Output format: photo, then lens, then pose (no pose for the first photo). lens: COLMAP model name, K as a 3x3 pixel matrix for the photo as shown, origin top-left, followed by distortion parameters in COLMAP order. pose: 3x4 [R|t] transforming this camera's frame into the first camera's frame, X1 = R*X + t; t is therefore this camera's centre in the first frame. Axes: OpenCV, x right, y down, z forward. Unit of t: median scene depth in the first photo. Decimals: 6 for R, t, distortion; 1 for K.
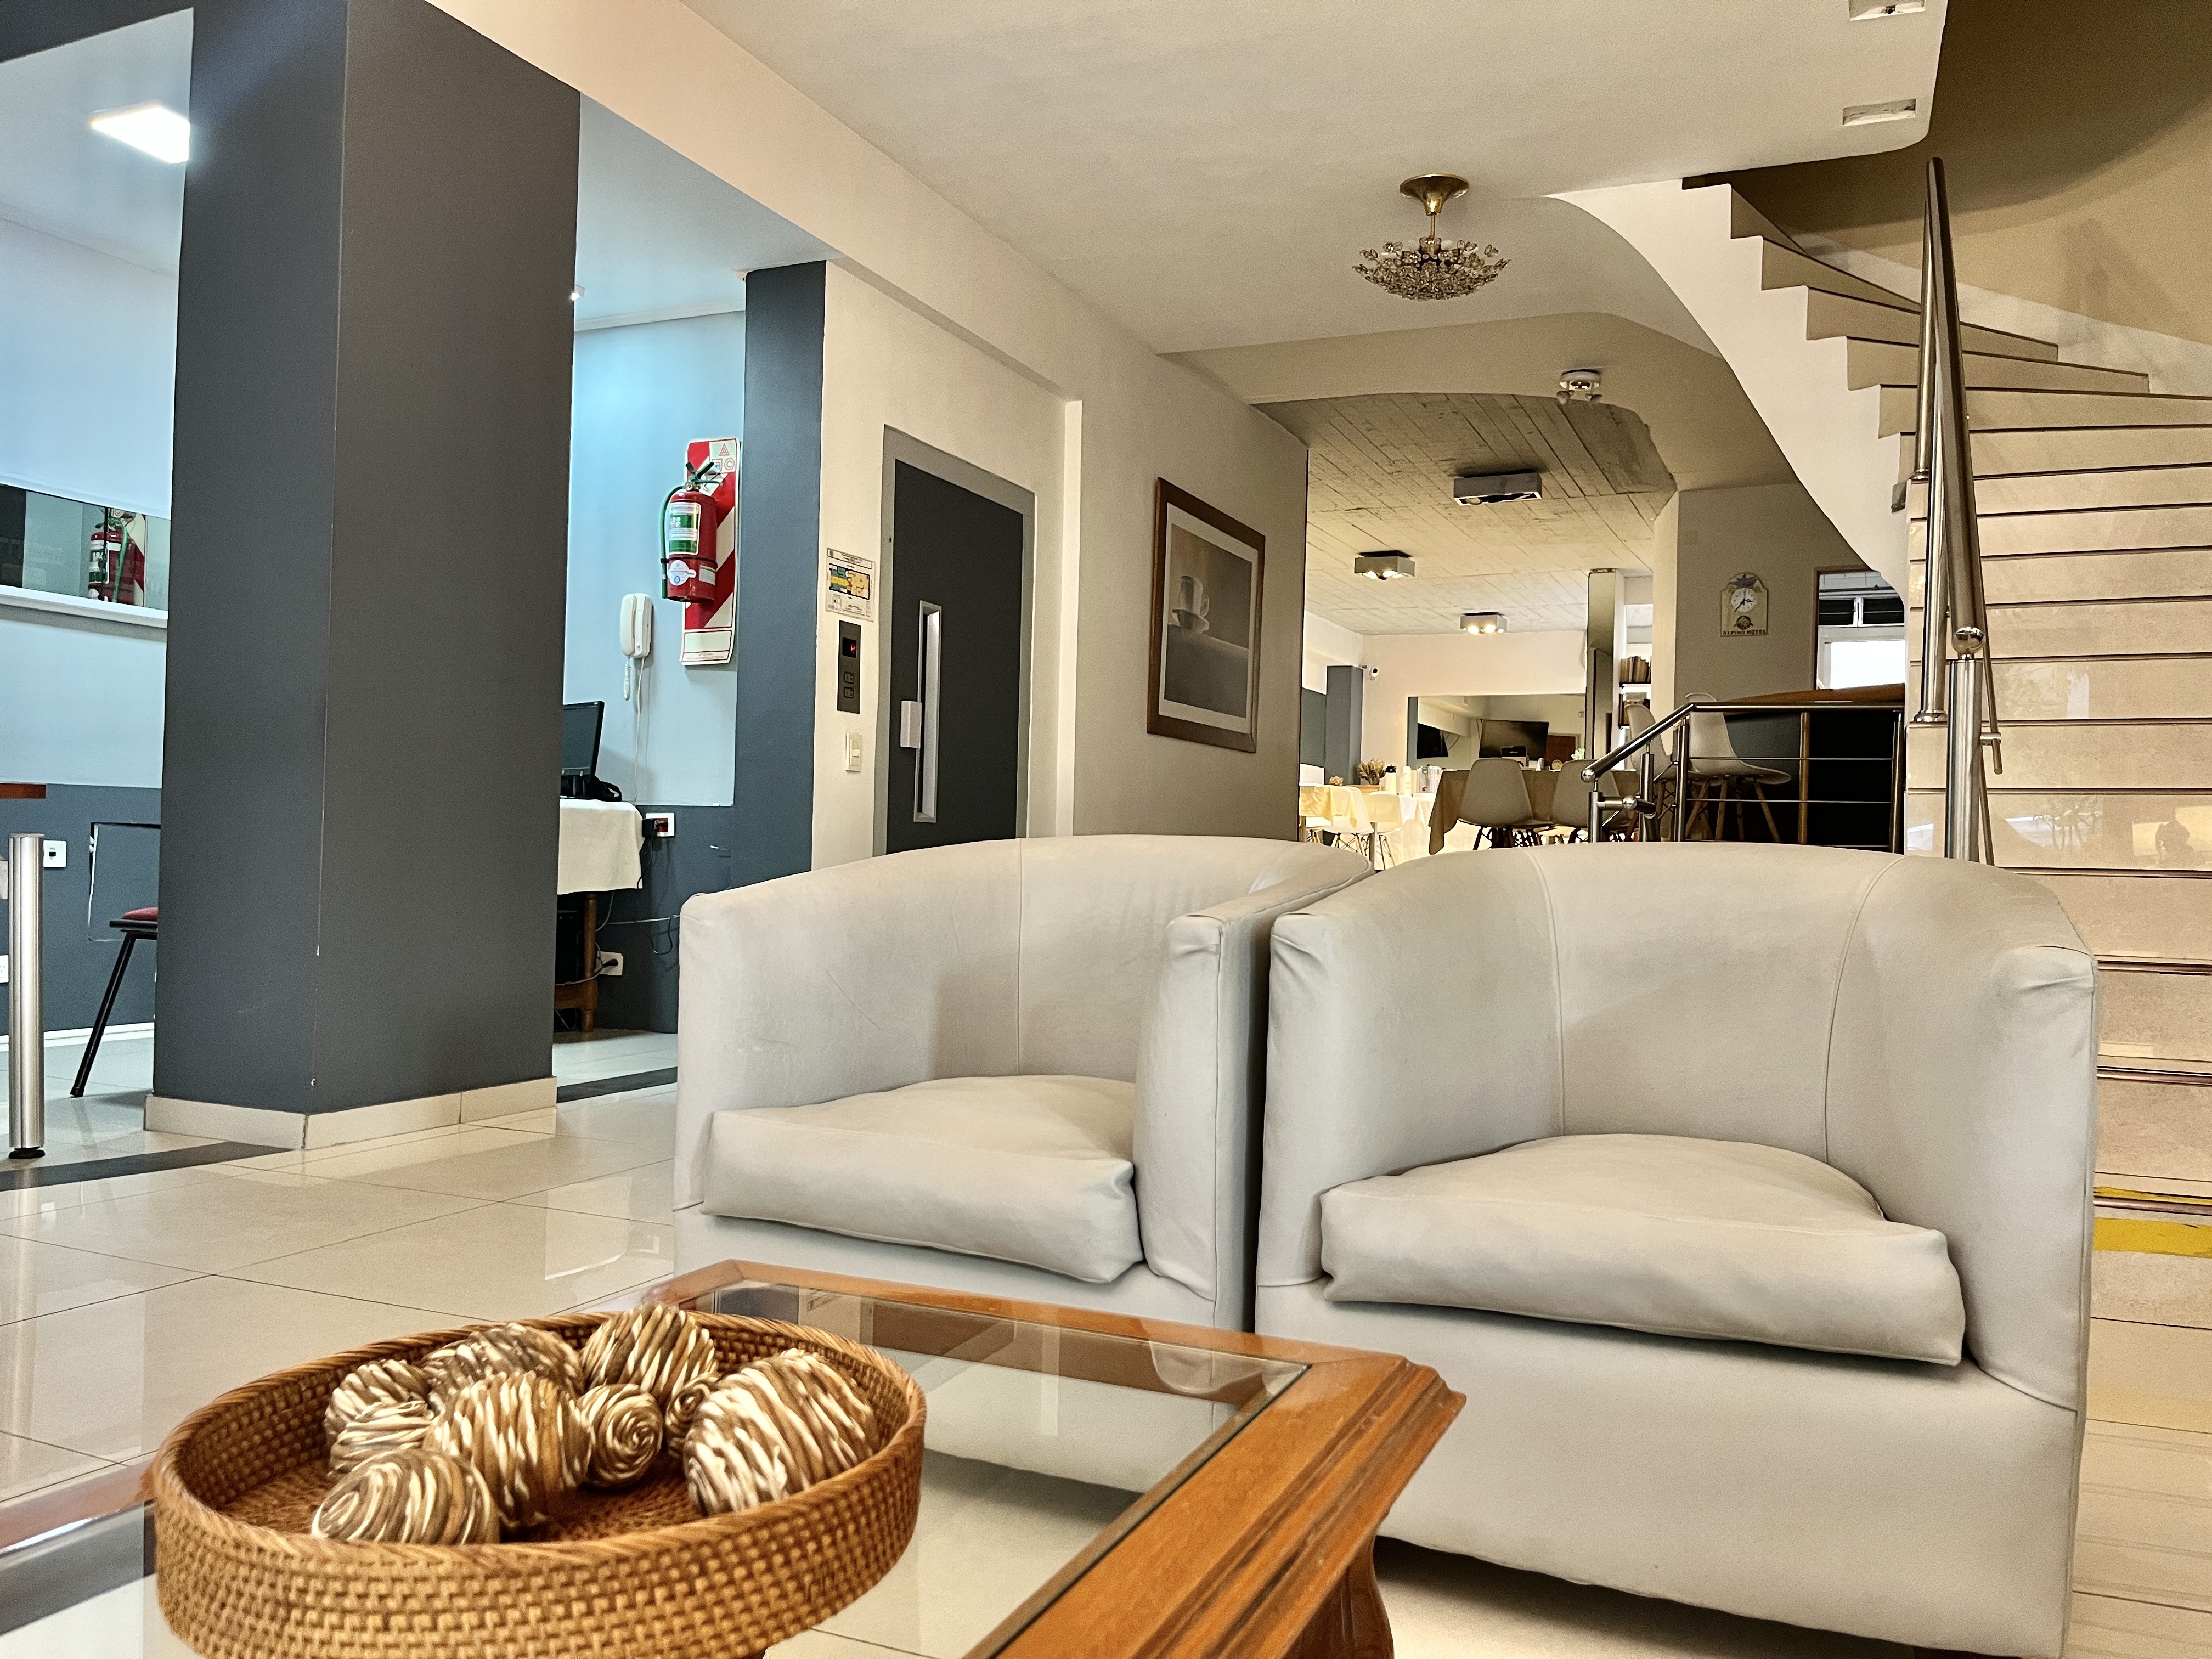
lens RADIAL K [[1642.4, 0, 1106.0], [0, 1642.4, 829.5], [0, 0, 1]] dist [0.009007, -0.007542]
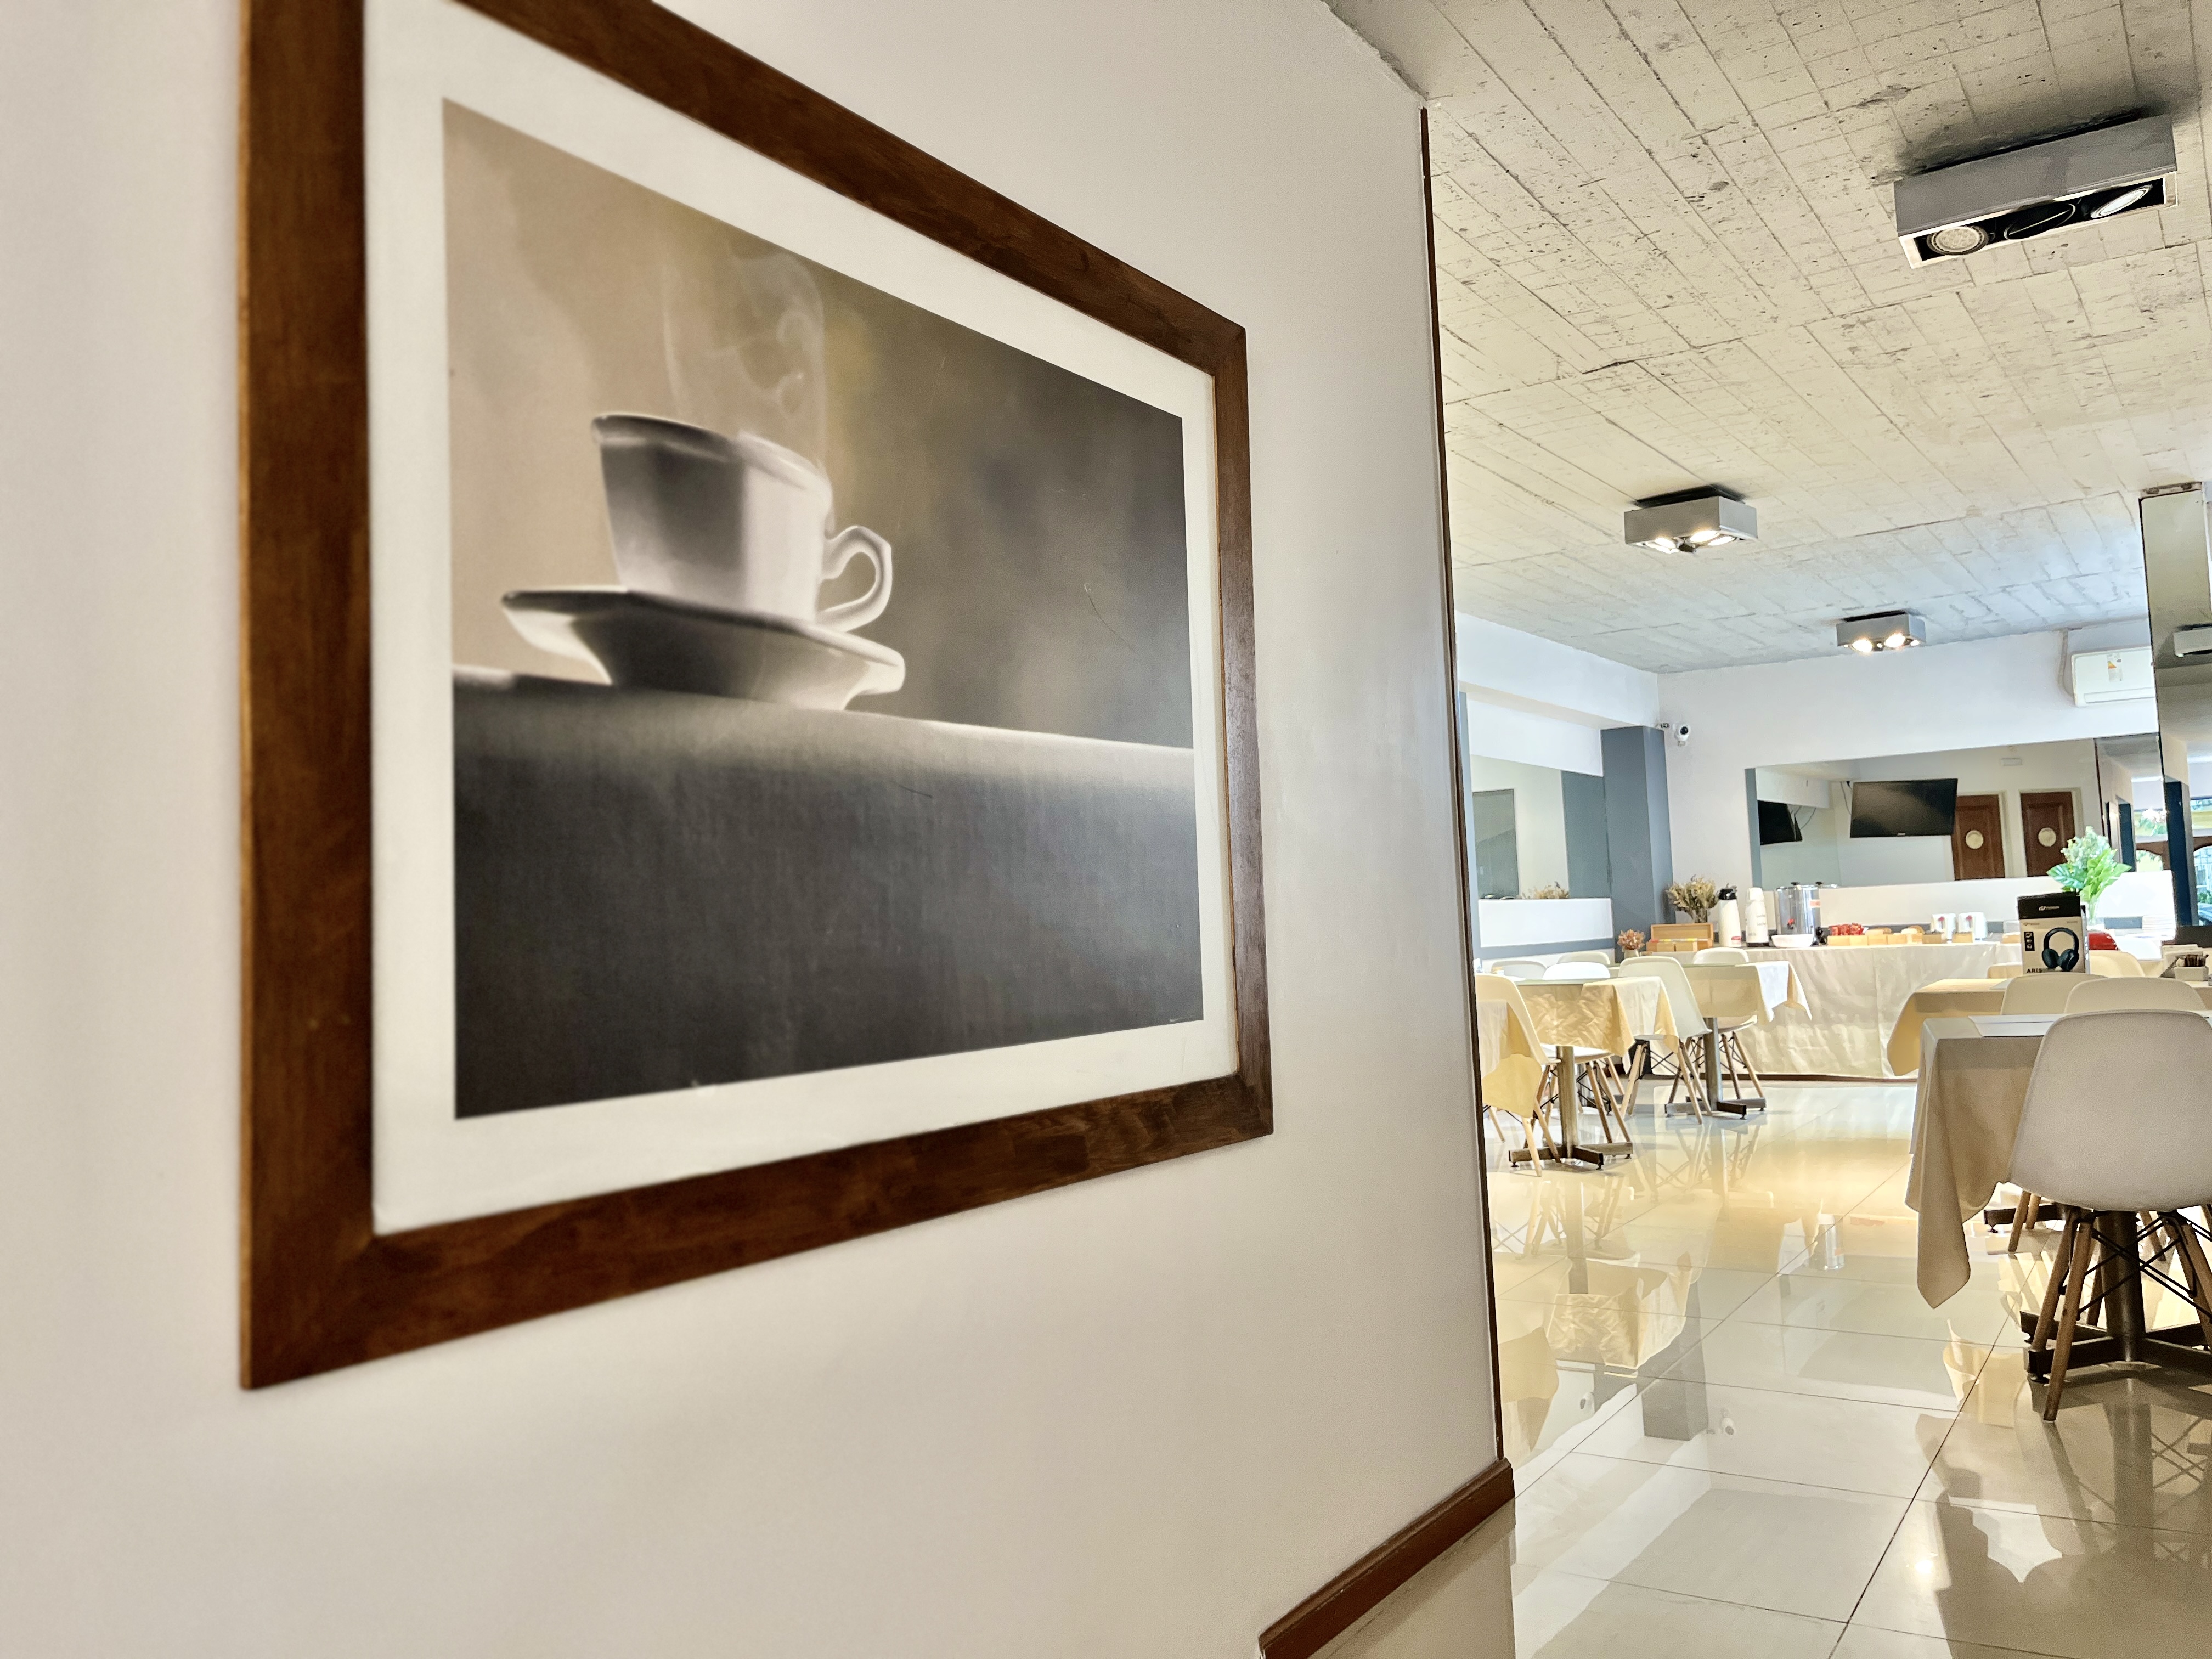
lens RADIAL K [[1642.4, 0, 1106.0], [0, 1642.4, 829.5], [0, 0, 1]] dist [0.009007, -0.007542]
pose [[0.981334, -0.078923, -0.175371, 0.075907], [0.069965, 0.995937, -0.056698, -0.053938], [0.179134, 0.043370, 0.982868, 0.481126]]
